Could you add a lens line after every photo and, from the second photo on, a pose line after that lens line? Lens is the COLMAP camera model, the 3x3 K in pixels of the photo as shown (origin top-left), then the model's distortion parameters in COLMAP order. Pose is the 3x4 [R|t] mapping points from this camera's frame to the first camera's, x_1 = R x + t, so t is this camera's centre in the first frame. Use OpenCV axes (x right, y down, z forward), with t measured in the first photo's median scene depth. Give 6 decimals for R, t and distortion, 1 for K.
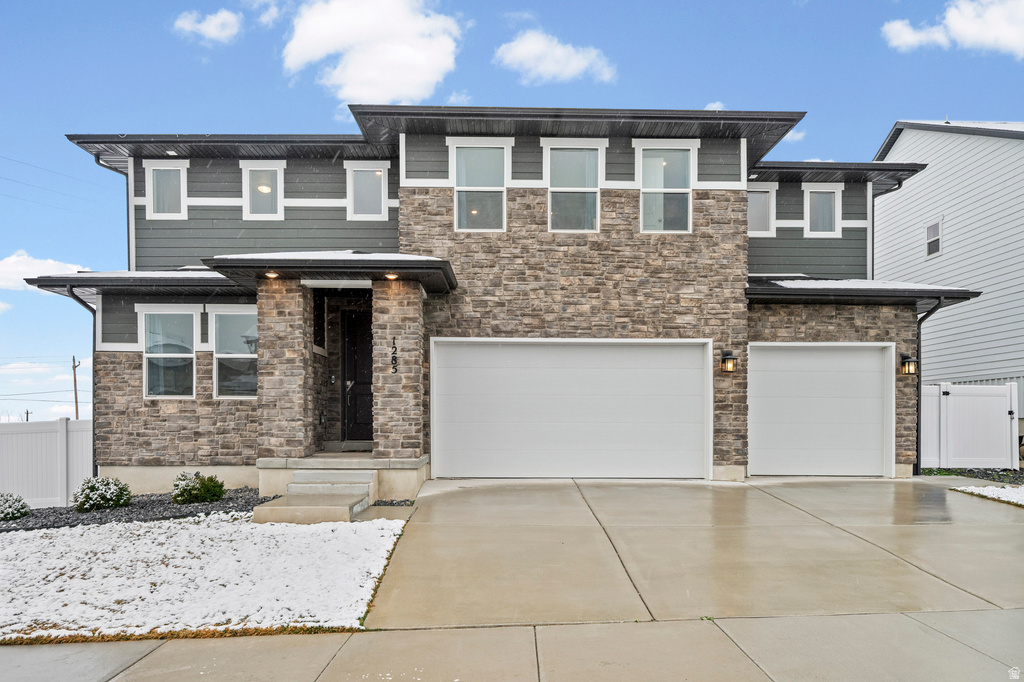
lens RADIAL K [[663.0, 0, 506.8], [0, 663.0, 427.0], [0, 0, 1]] dist [-0.000629, 0.000577]
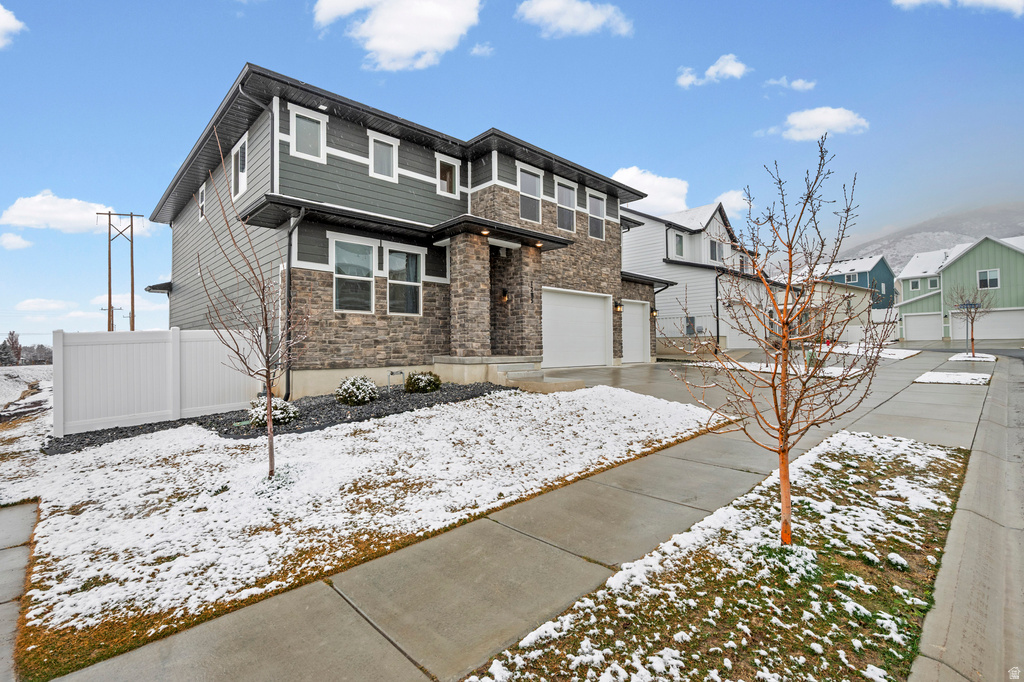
lens RADIAL K [[470.6, 0, 512.0], [0, 470.6, 341.0], [0, 0, 1]] dist [0.001445, -0.000472]
pose [[0.730849, 0.002455, 0.682534, -0.884958], [0.014116, 0.999725, -0.018712, 0.029081], [-0.682393, 0.023310, 0.730614, 0.168950]]
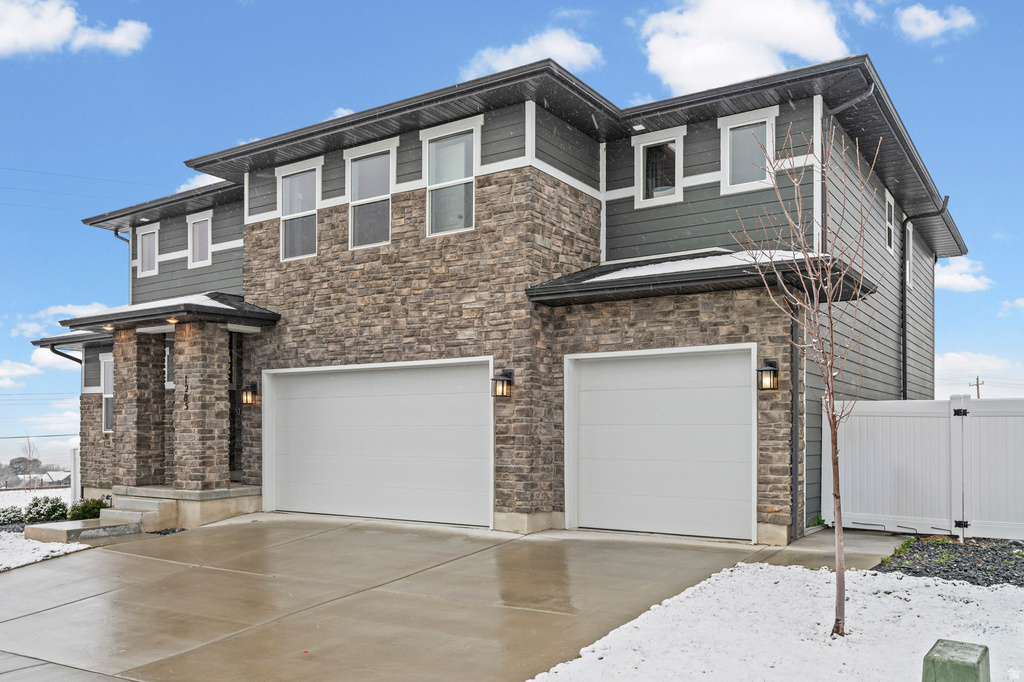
lens RADIAL K [[864.7, 0, 506.9], [0, 864.7, 437.8], [0, 0, 1]] dist [-0.006163, 0.001625]
pose [[0.815416, -0.000658, -0.578875, 0.939052], [-0.004543, 0.999961, -0.007536, -0.024709], [0.578858, 0.008774, 0.815381, 0.146839]]
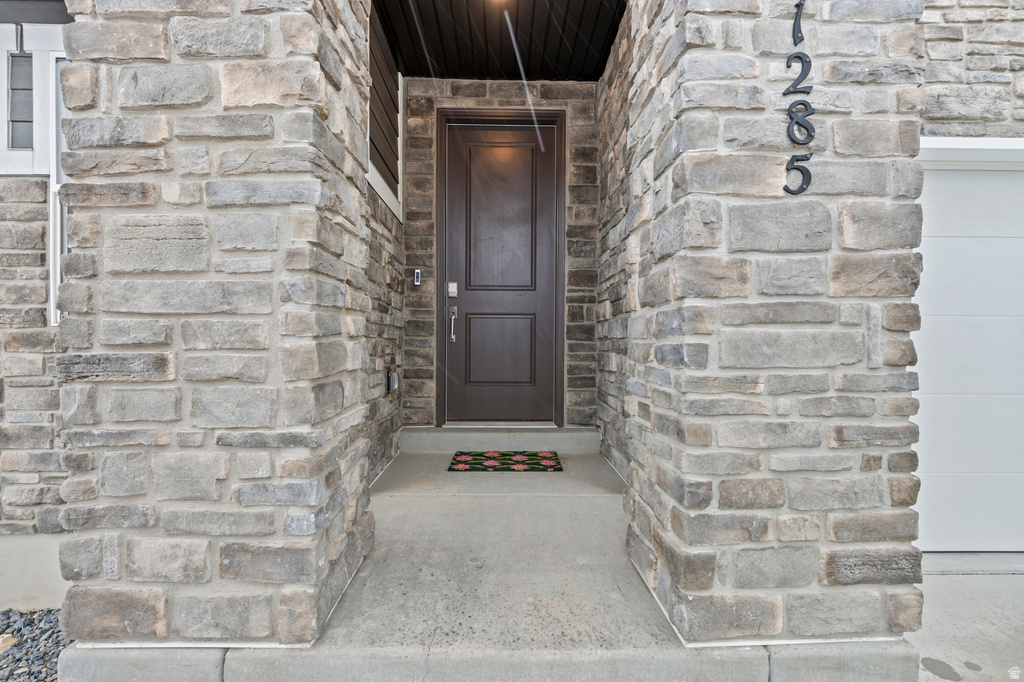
lens RADIAL K [[470.6, 0, 512.0], [0, 470.6, 341.0], [0, 0, 1]] dist [0.001445, -0.000472]
pose [[0.999959, 0.001285, 0.008917, -0.223990], [-0.001271, 0.999998, -0.001607, -0.034701], [-0.008919, 0.001595, 0.999959, 0.770173]]
